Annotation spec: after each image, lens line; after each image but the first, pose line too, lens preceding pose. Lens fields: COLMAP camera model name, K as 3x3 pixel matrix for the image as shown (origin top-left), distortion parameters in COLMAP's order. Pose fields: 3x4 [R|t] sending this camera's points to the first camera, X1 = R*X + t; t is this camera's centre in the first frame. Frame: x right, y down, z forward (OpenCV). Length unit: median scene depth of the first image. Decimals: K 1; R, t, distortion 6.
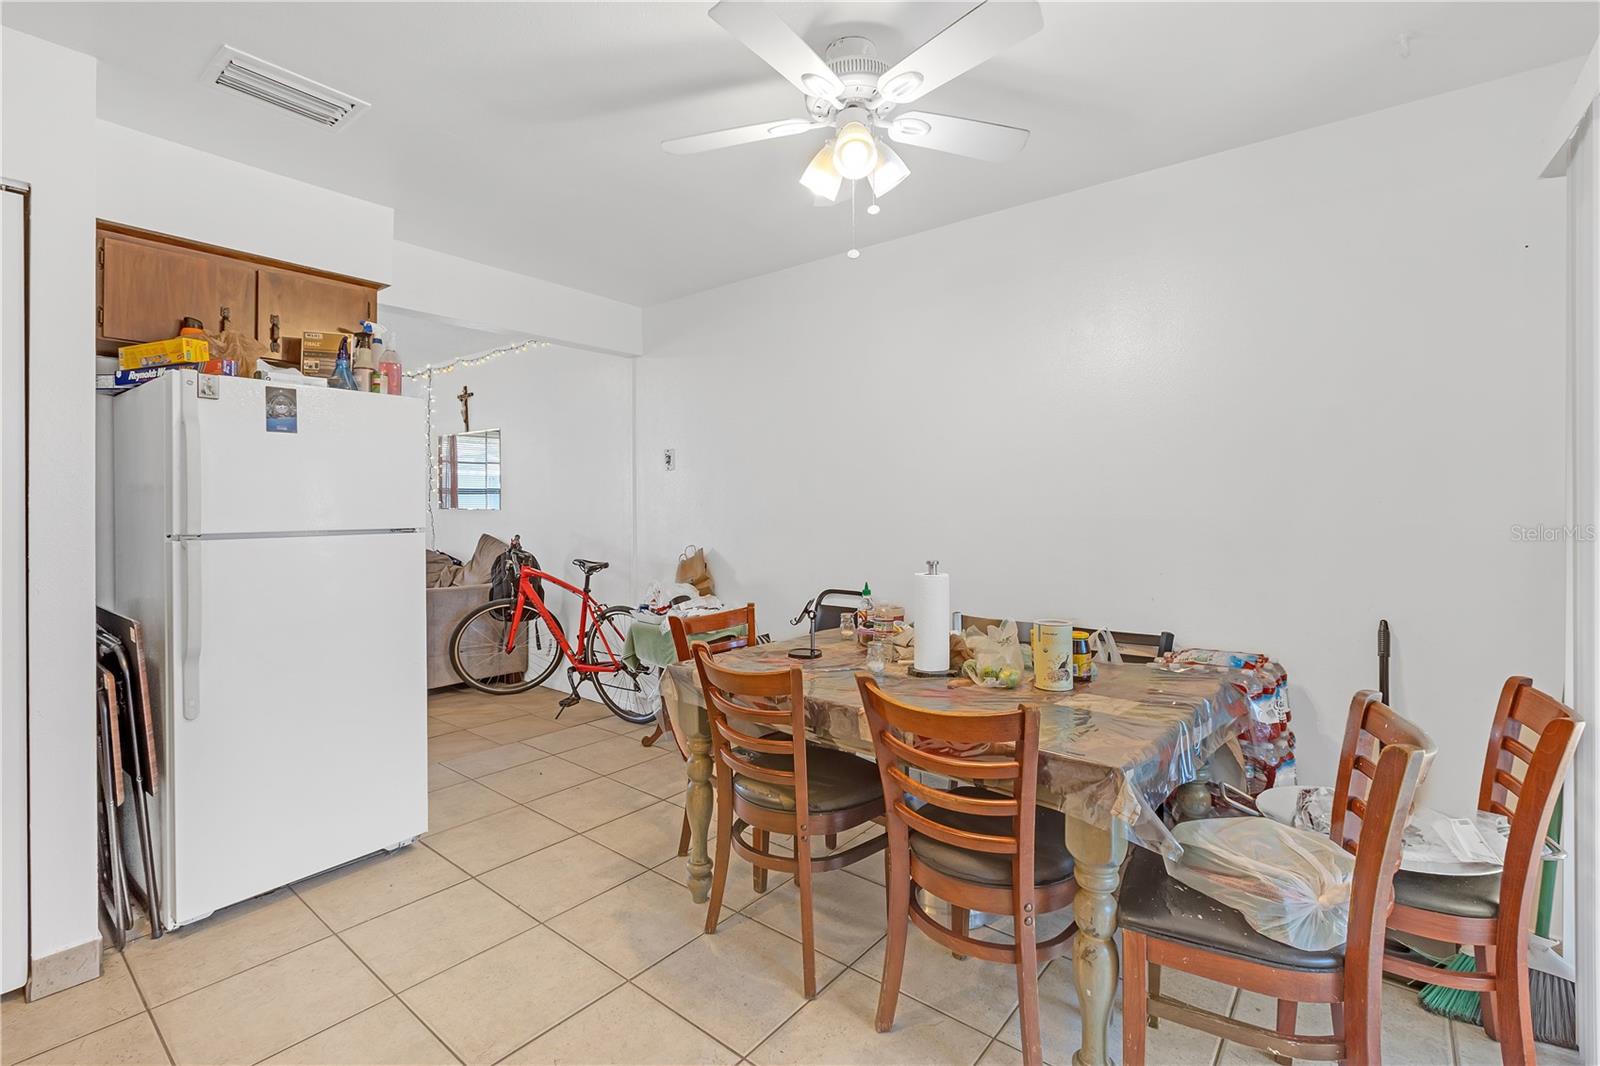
lens RADIAL K [[732.3, 0, 765.2], [0, 732.3, 503.0], [0, 0, 1]] dist [0.001017, -0.000005]
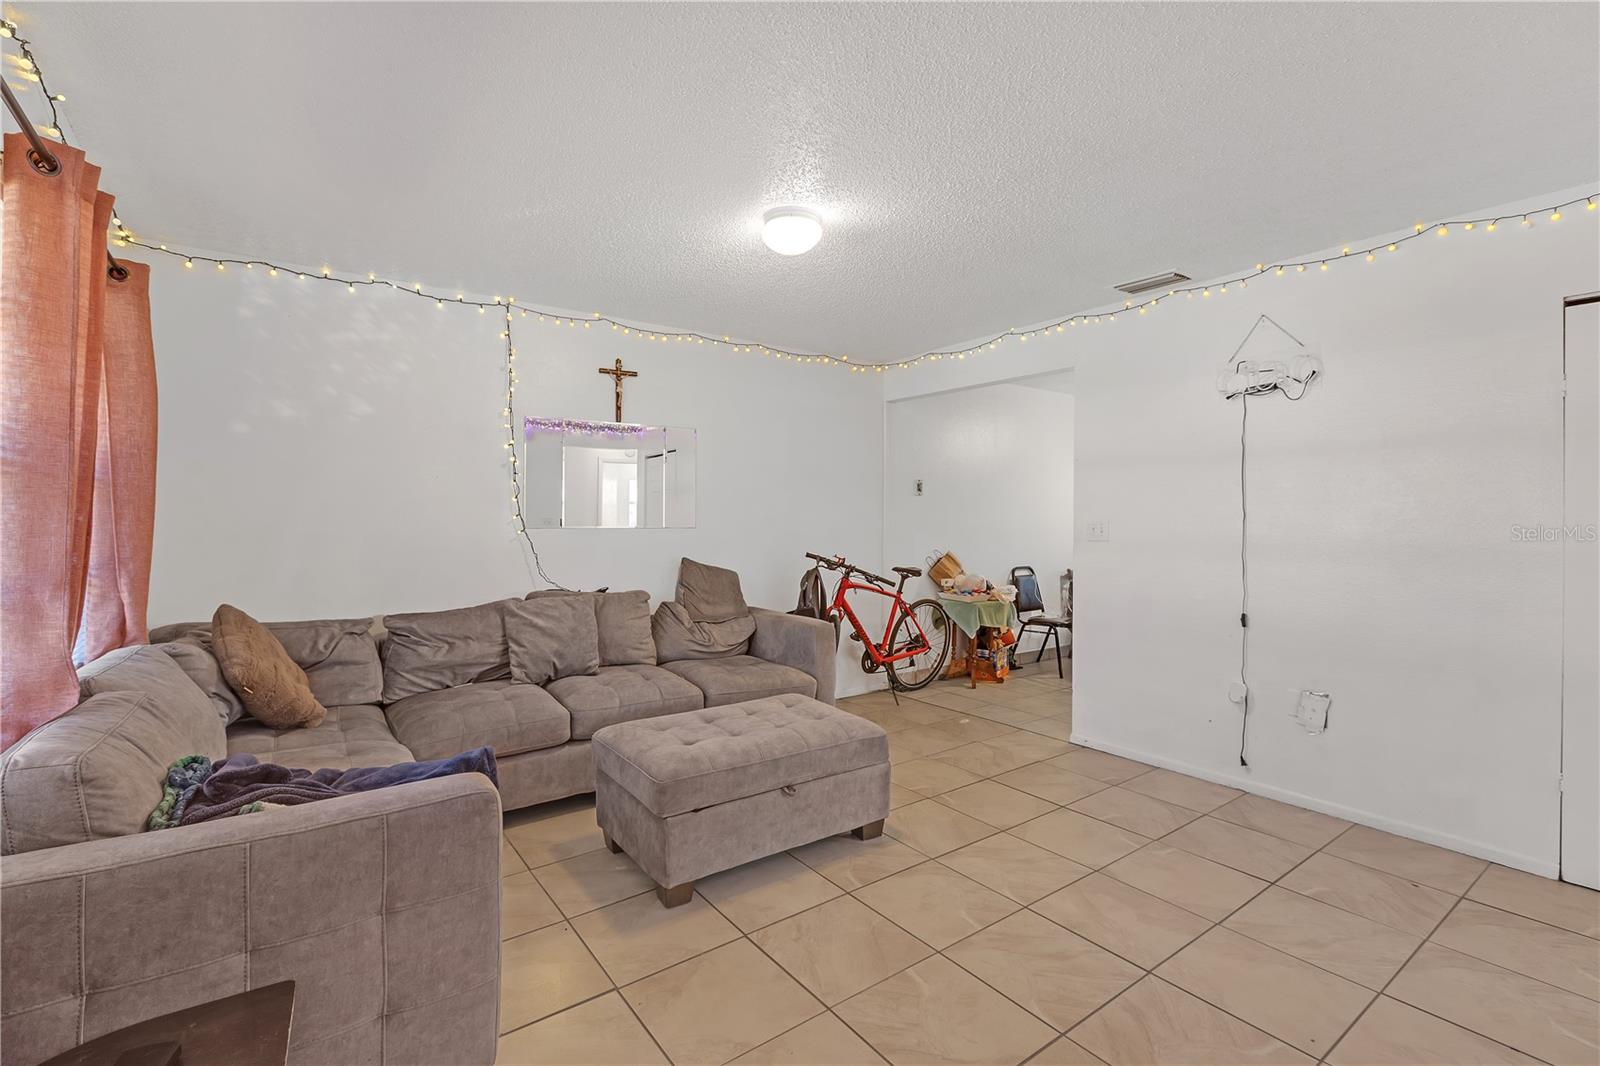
lens RADIAL K [[709.9, 0, 810.0], [0, 709.9, 519.2], [0, 0, 1]] dist [0.001329, -0.000252]
pose [[0.225248, -0.002186, 0.974299, -1.227065], [0.000367, 0.999998, 0.002159, -0.003773], [-0.974301, -0.000129, 0.225248, 0.770863]]
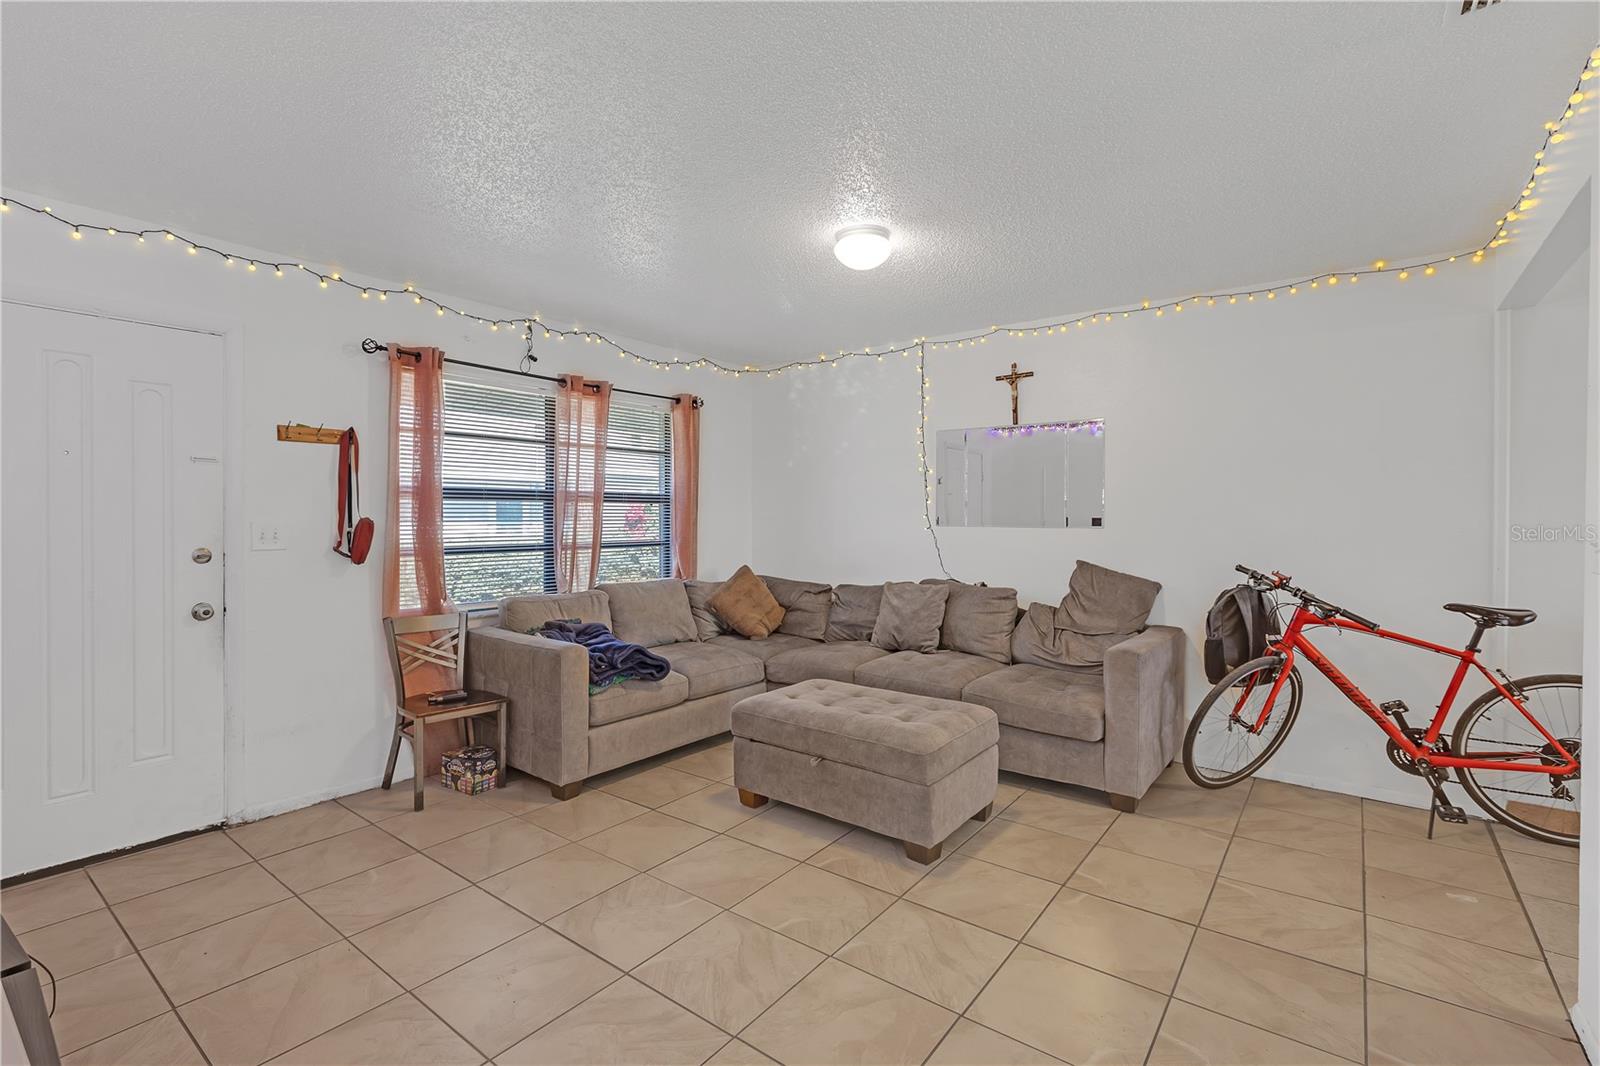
lens RADIAL K [[727.9, 0, 797.6], [0, 727.9, 517.1], [0, 0, 1]] dist [0.000224, 0.000183]
pose [[0.998443, -0.003247, 0.055683, -0.786628], [0.003081, 0.999991, 0.003070, -0.007018], [-0.055692, -0.002894, 0.998444, 0.316916]]
